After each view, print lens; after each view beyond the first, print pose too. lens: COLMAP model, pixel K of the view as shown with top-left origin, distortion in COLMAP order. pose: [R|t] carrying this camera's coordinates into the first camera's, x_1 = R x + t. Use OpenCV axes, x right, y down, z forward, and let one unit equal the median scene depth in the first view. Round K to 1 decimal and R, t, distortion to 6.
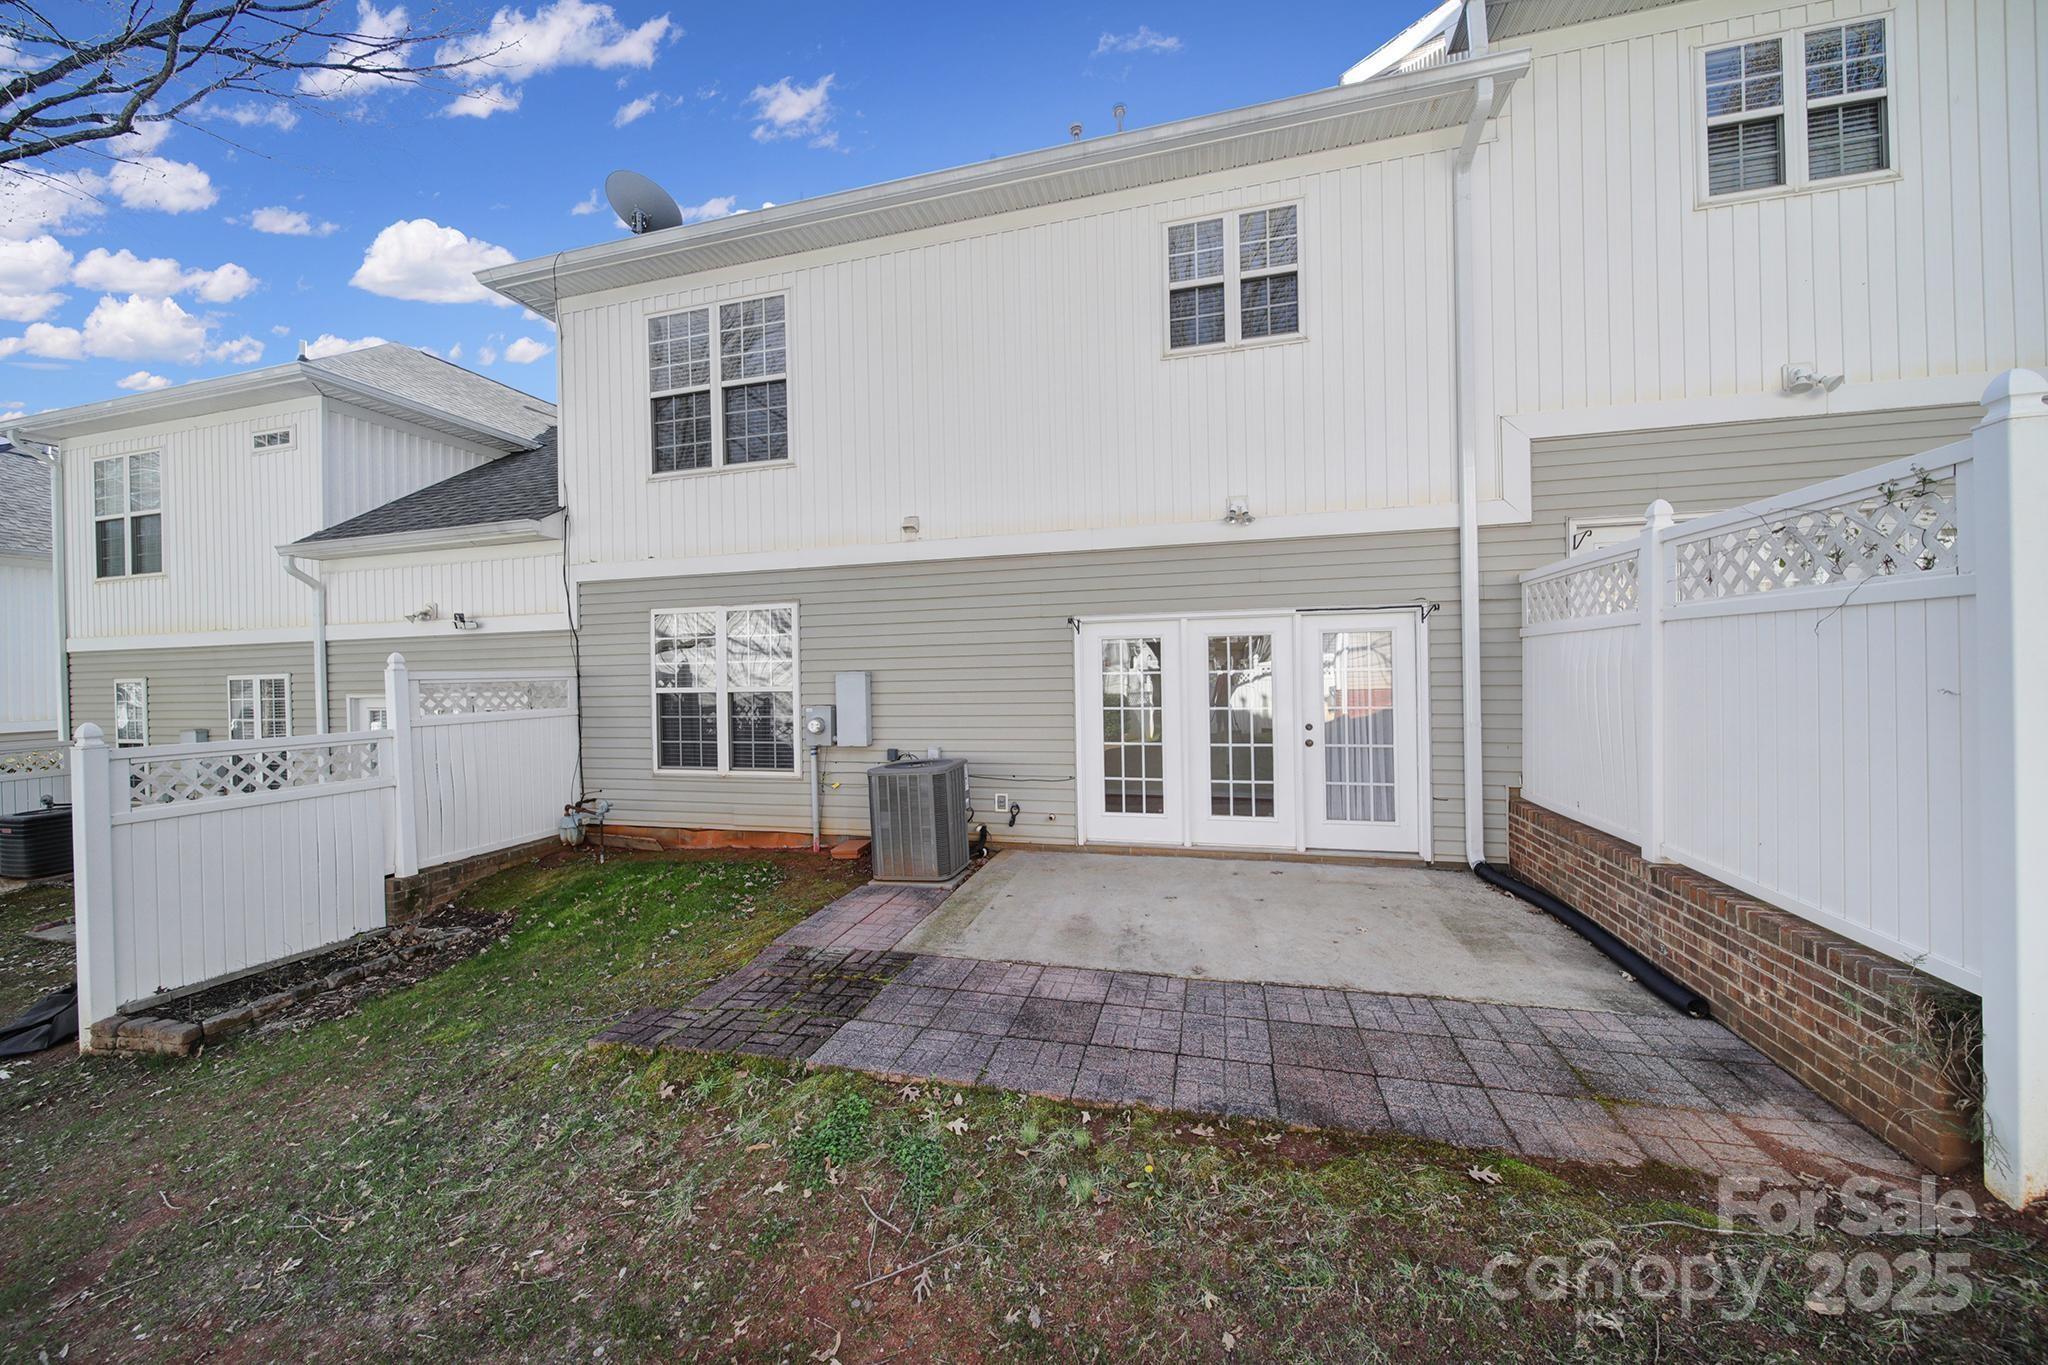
lens RADIAL K [[720.7, 0, 1026.4], [0, 720.7, 672.8], [0, 0, 1]] dist [-0.000784, -0.002068]
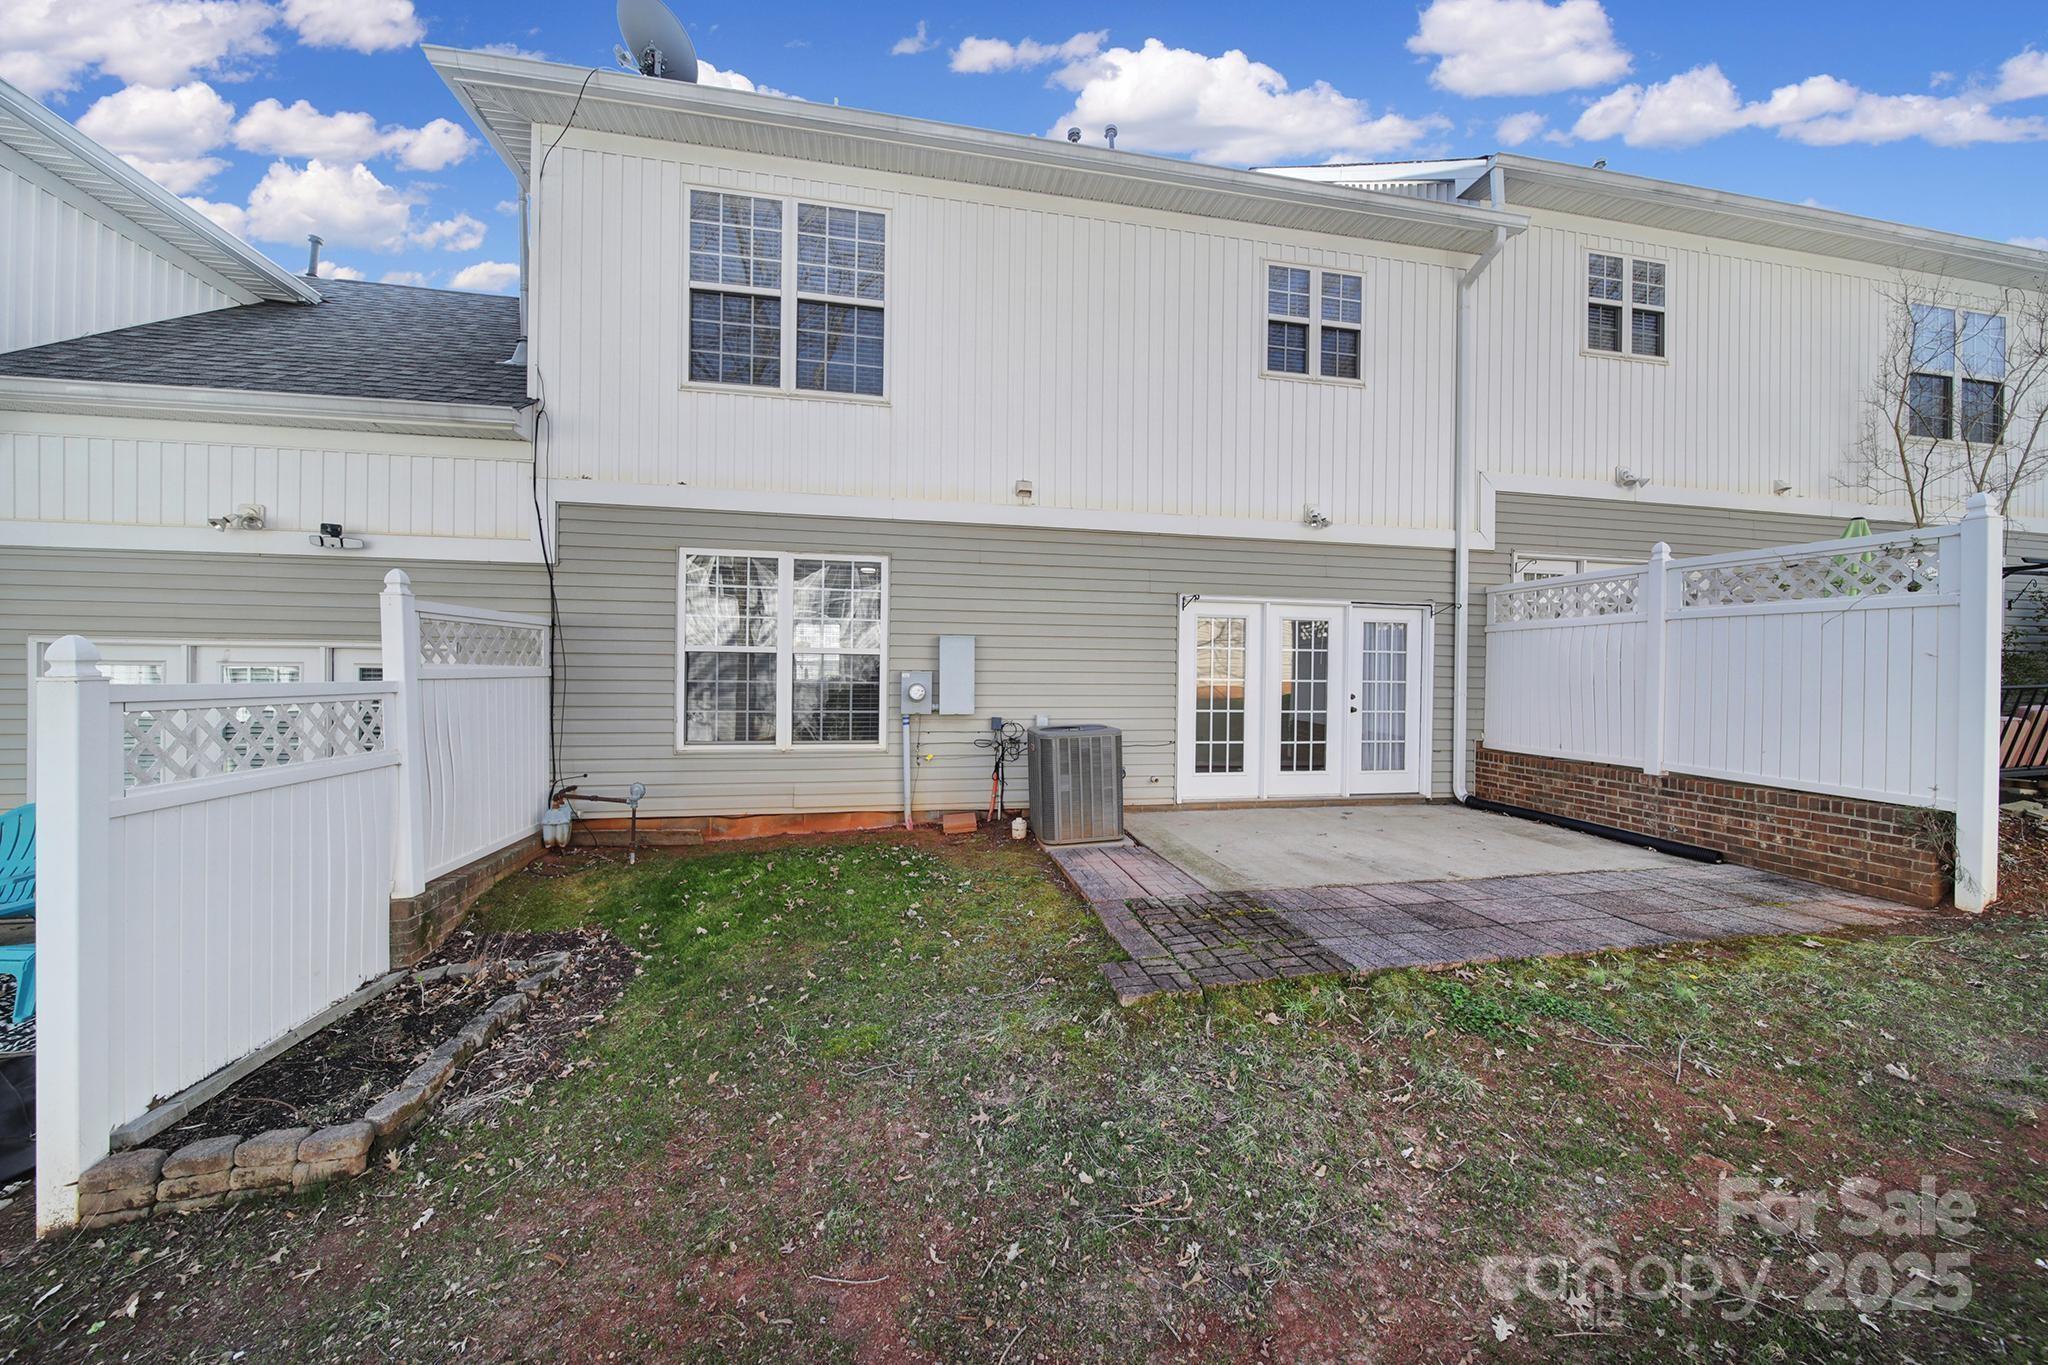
lens RADIAL K [[720.7, 0, 1026.4], [0, 720.7, 672.8], [0, 0, 1]] dist [-0.000784, -0.002068]
pose [[0.897896, 0.030060, 0.439181, -0.667529], [-0.029230, 0.999535, -0.008654, 0.061531], [-0.439237, -0.005067, 0.898357, 0.130878]]
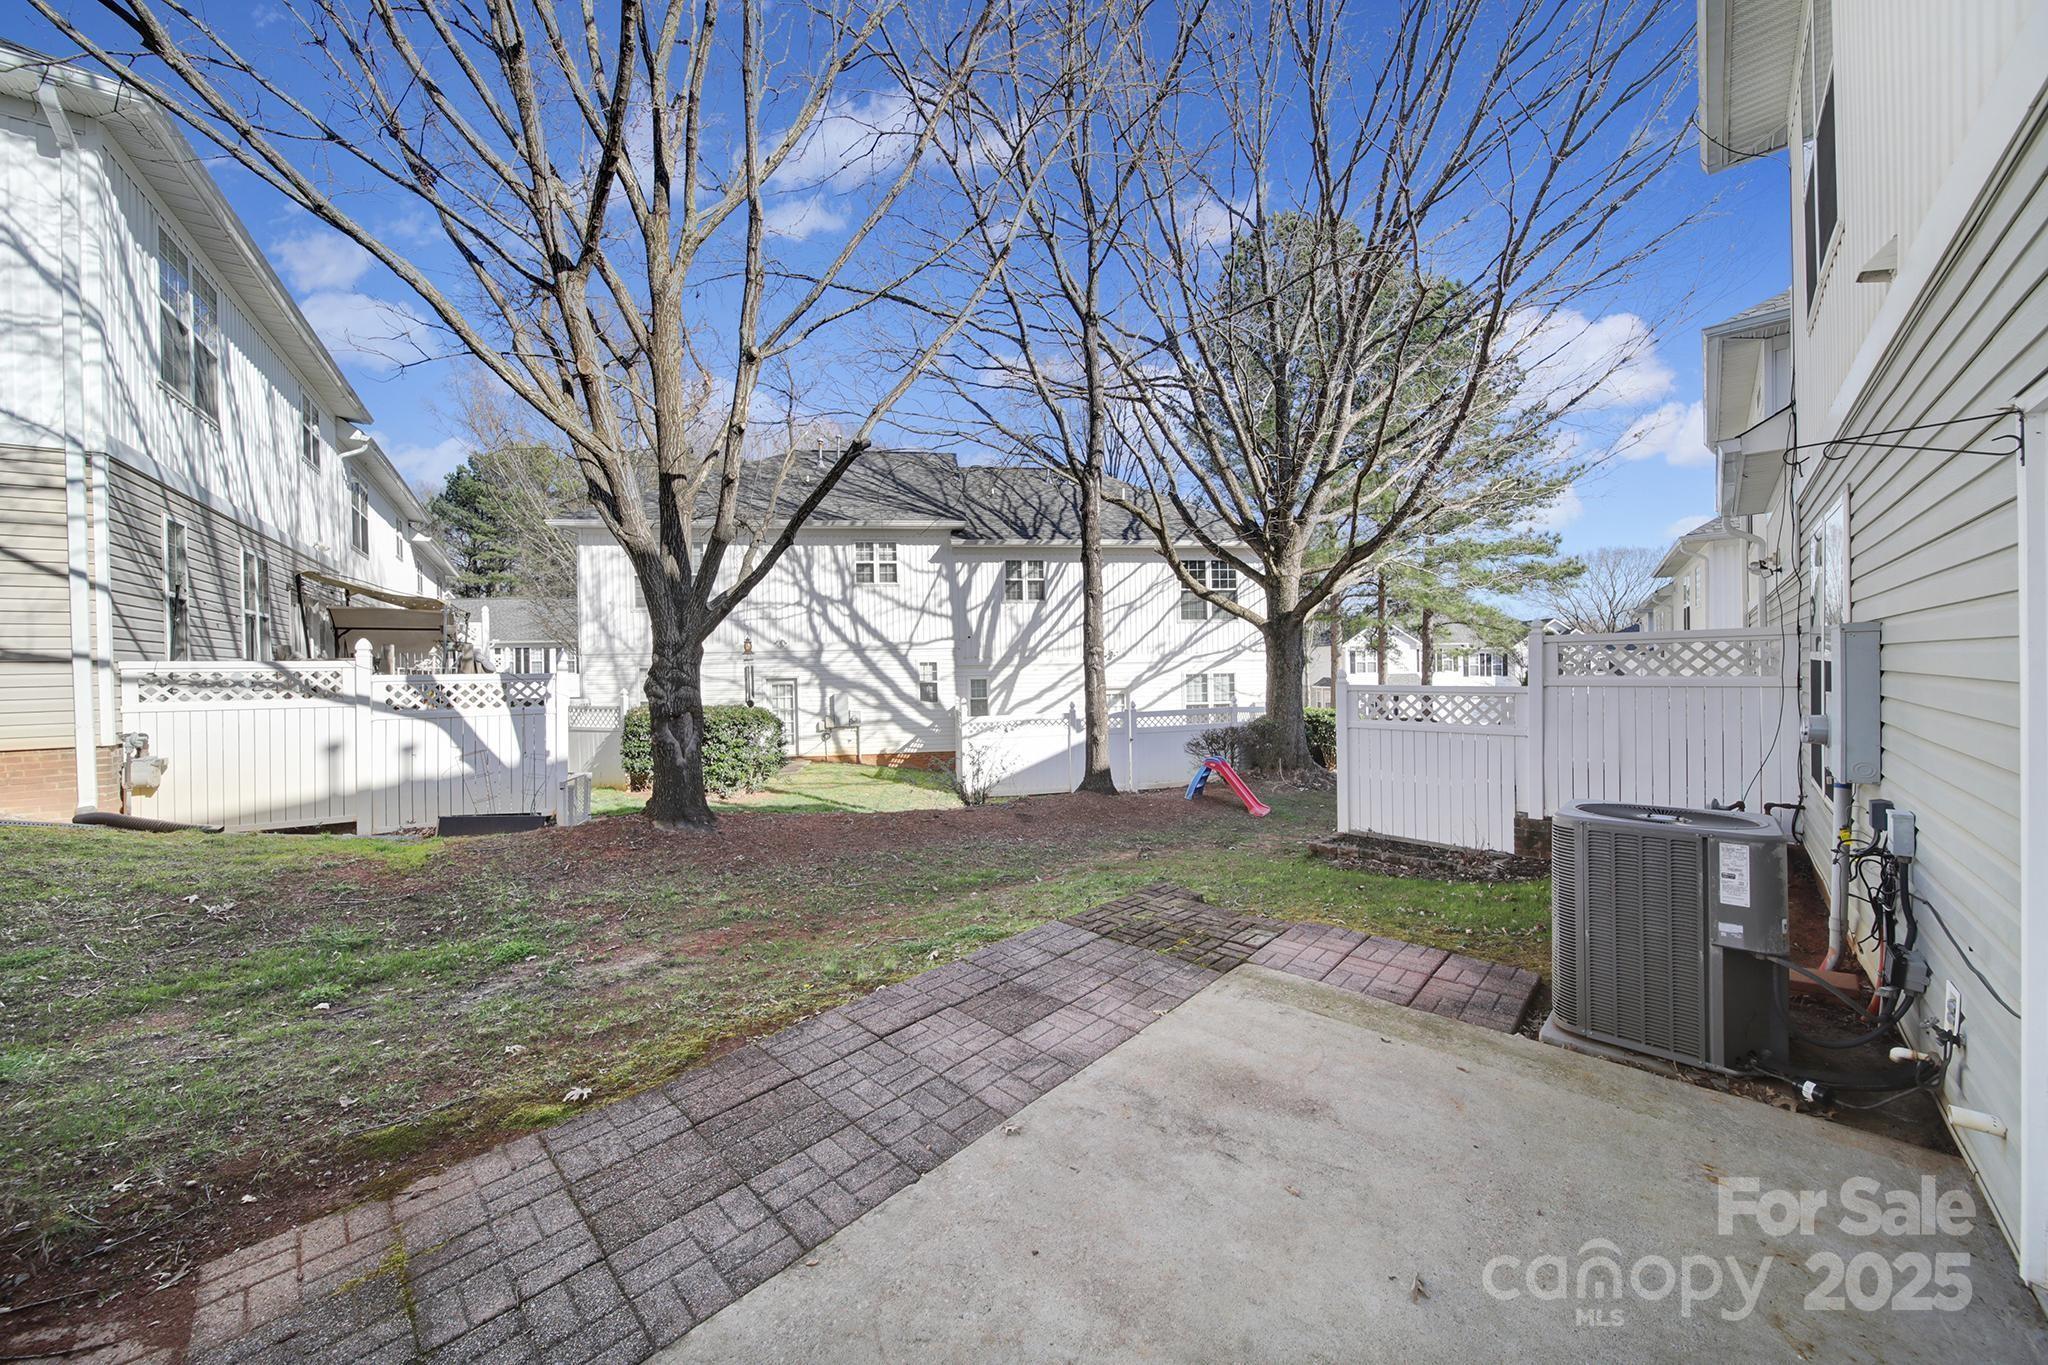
lens RADIAL K [[720.7, 0, 1026.4], [0, 720.7, 672.8], [0, 0, 1]] dist [-0.000784, -0.002068]
pose [[-0.486972, 0.038104, -0.872586, 0.509760], [0.029118, 0.999201, 0.027382, 0.002118], [0.872932, -0.012073, -0.487692, 0.884255]]
